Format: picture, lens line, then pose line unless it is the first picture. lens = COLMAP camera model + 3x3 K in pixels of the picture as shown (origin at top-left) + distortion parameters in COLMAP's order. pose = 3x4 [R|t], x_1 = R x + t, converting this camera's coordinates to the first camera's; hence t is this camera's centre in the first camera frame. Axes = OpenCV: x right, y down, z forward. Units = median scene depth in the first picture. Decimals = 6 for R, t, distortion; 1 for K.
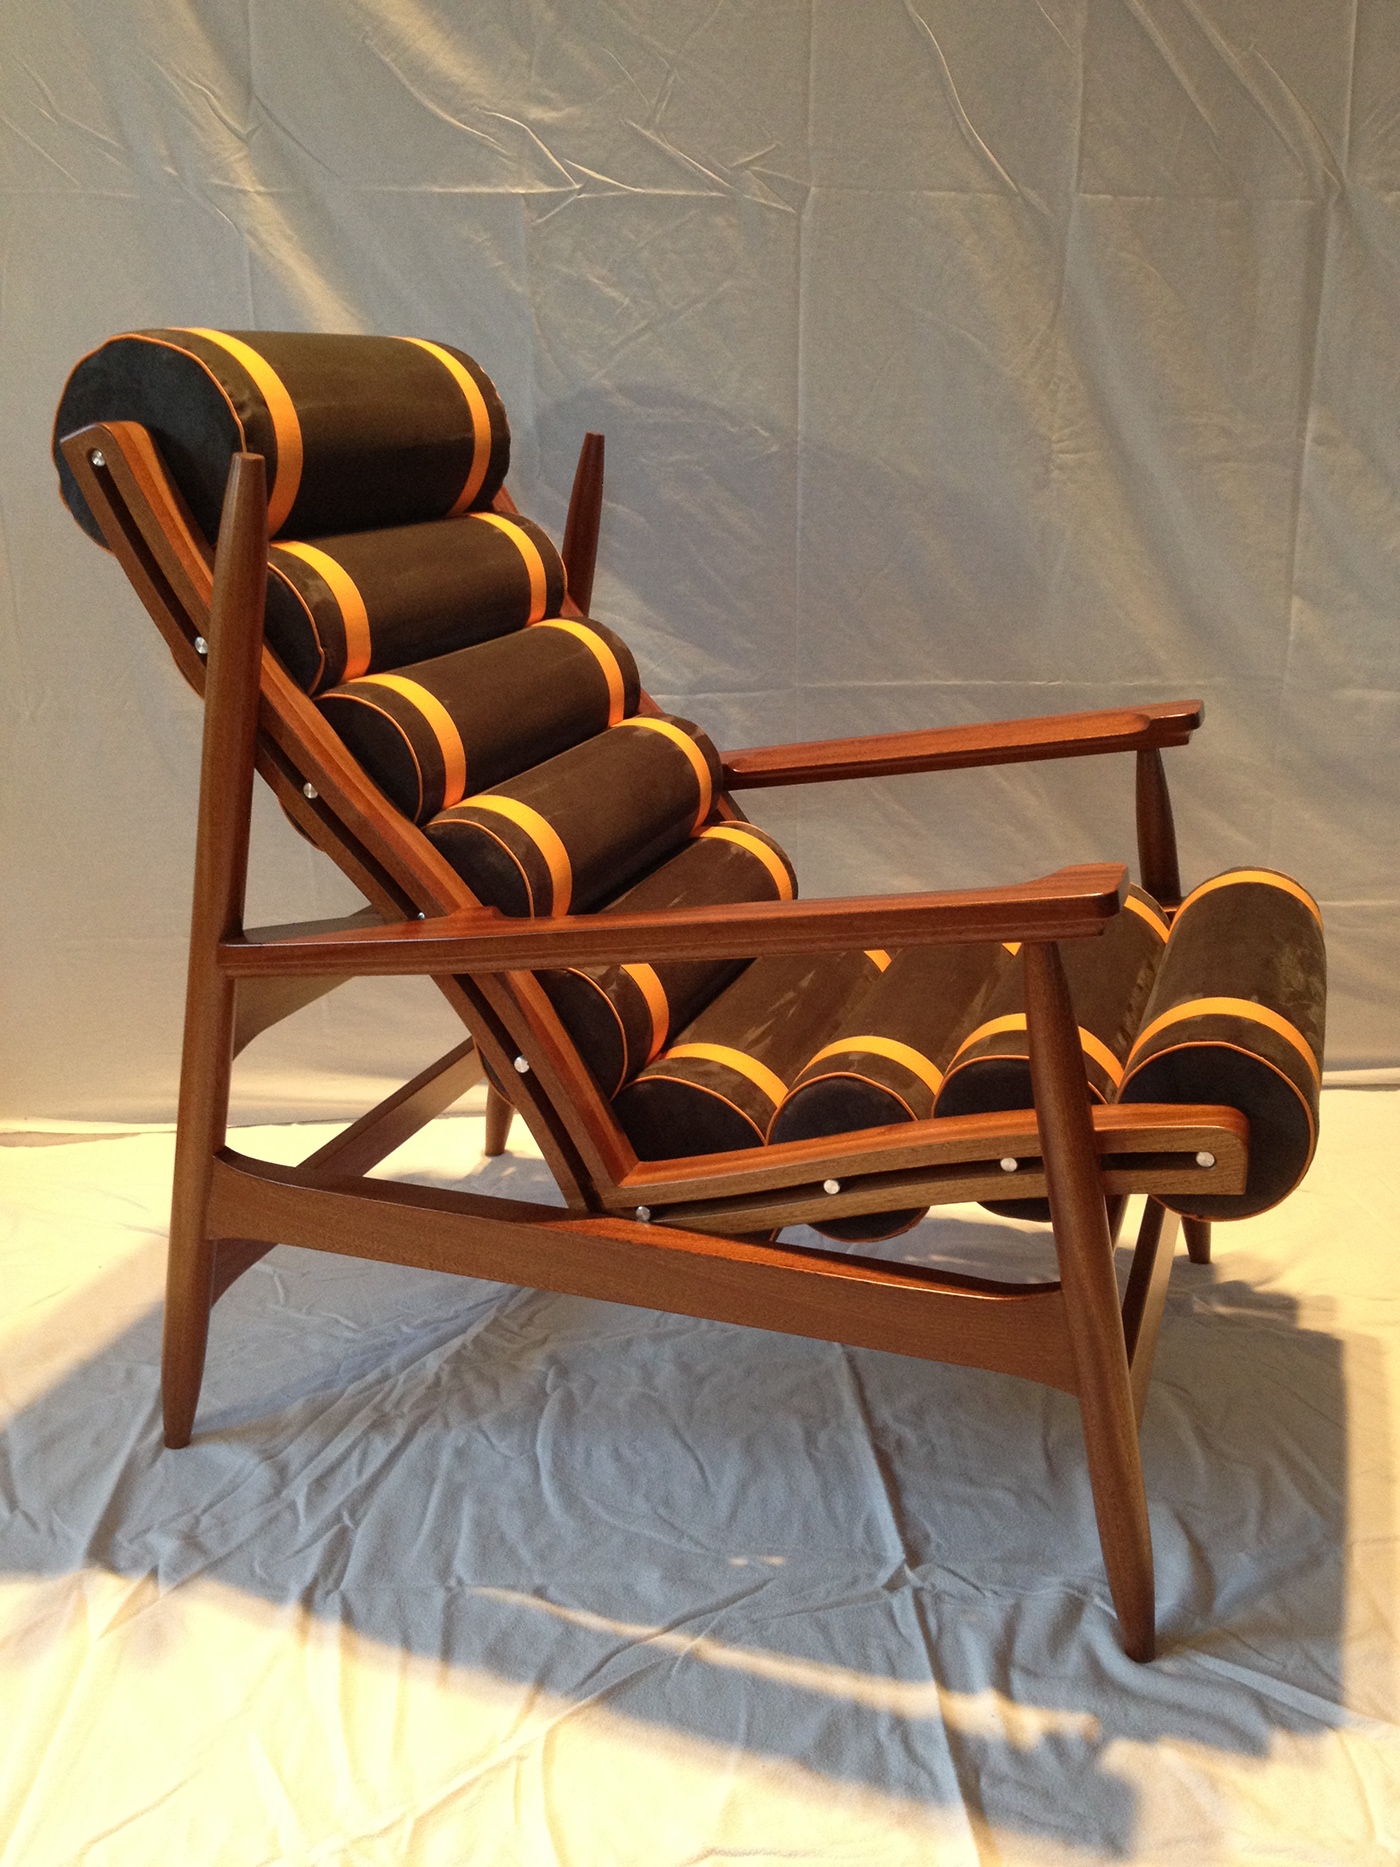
lens RADIAL K [[1709.8, 0, 708.5], [0, 1709.8, 924.9], [0, 0, 1]] dist [0.065554, -0.180480]
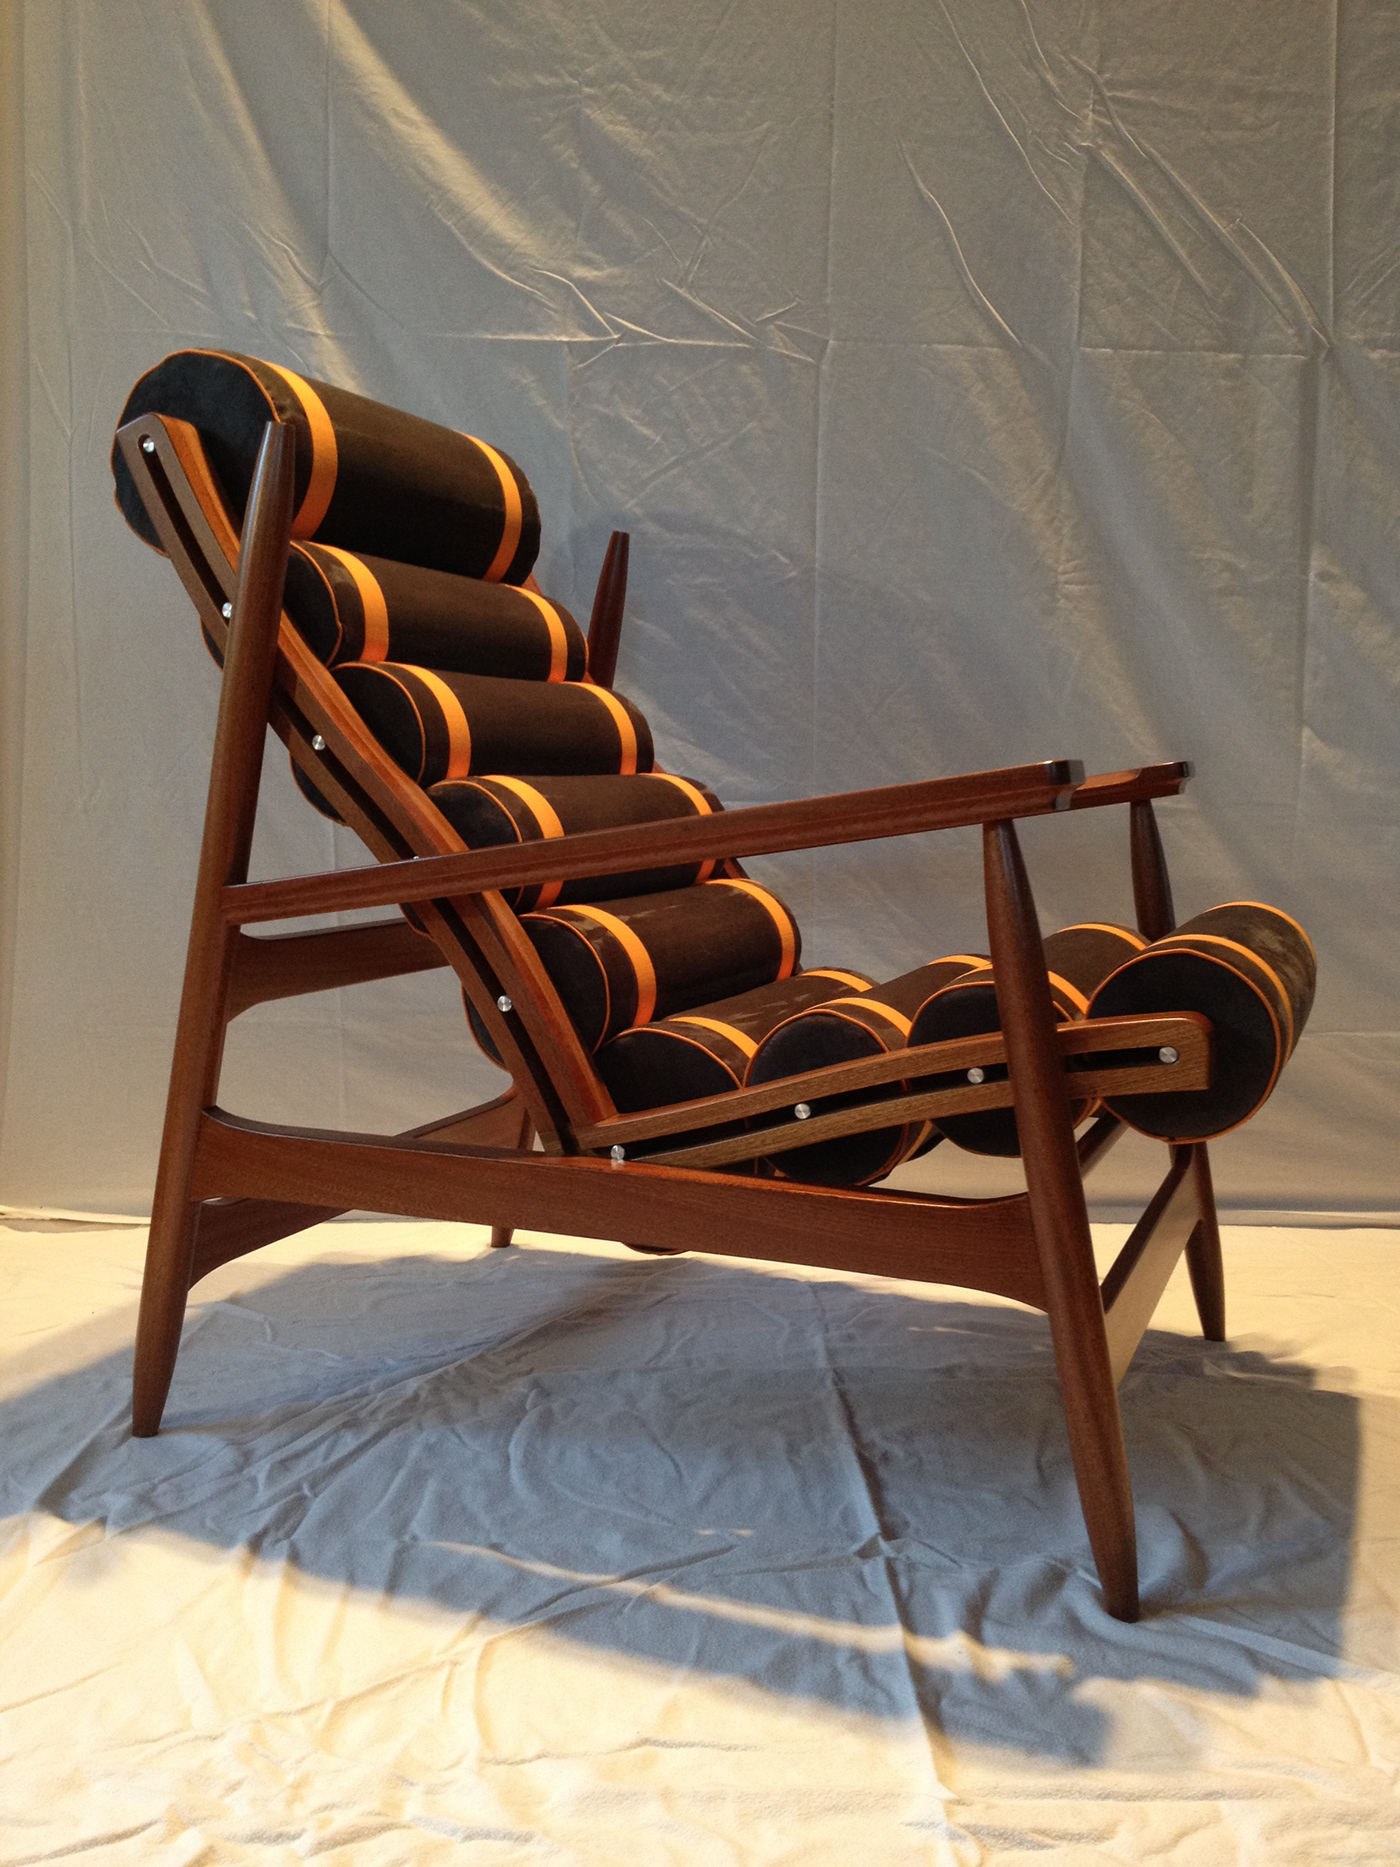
lens RADIAL K [[1714.7, 0, 700.0], [0, 1714.7, 933.5], [0, 0, 1]] dist [0.111266, -0.285525]
pose [[0.998649, 0.018369, -0.048599, 0.047435], [-0.027668, 0.979769, -0.198211, 0.202148], [0.043975, 0.199288, 0.978954, -0.007683]]
